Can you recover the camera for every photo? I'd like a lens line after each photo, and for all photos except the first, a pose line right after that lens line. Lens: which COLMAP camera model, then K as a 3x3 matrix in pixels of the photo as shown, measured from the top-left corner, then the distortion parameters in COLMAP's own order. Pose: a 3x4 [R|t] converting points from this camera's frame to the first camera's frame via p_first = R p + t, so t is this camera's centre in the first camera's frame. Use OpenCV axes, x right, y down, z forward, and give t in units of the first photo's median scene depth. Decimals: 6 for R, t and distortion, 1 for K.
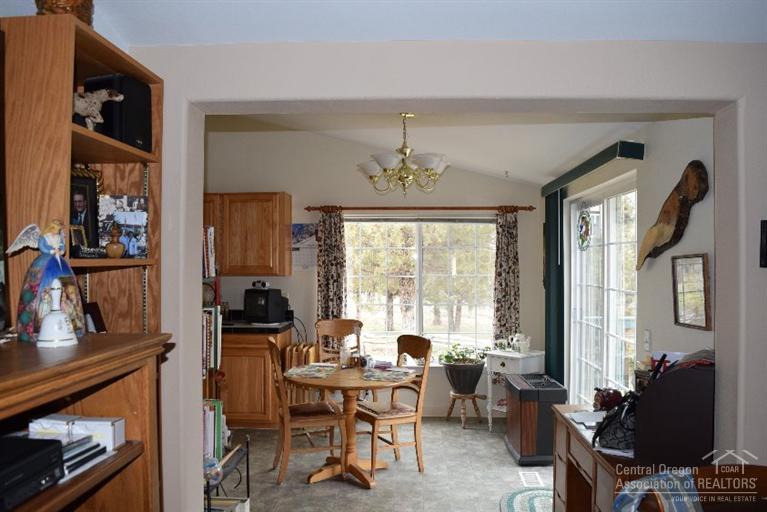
lens RADIAL K [[631.6, 0, 383.5], [0, 631.6, 256.0], [0, 0, 1]] dist [-0.003417, -0.000922]
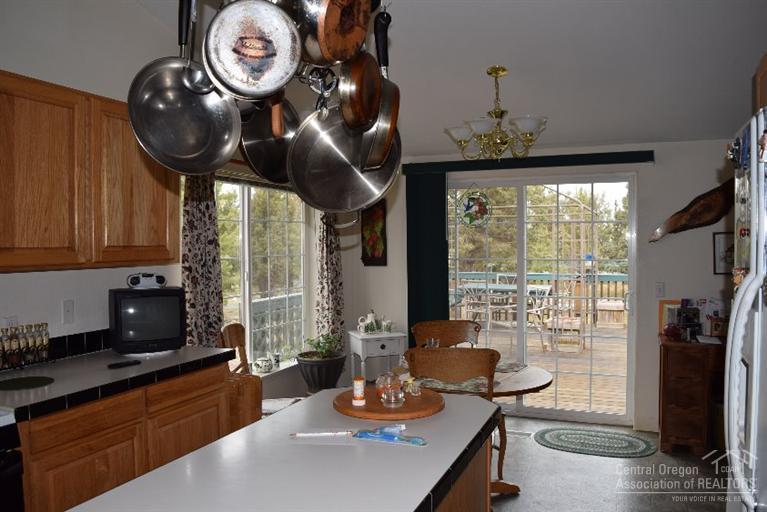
lens RADIAL K [[631.6, 0, 383.5], [0, 631.6, 256.0], [0, 0, 1]] dist [-0.003417, -0.000922]
pose [[0.313730, -0.023824, 0.949213, -0.647695], [-0.000117, 0.999684, 0.025130, 0.010860], [-0.949512, -0.007995, 0.313628, 0.642776]]
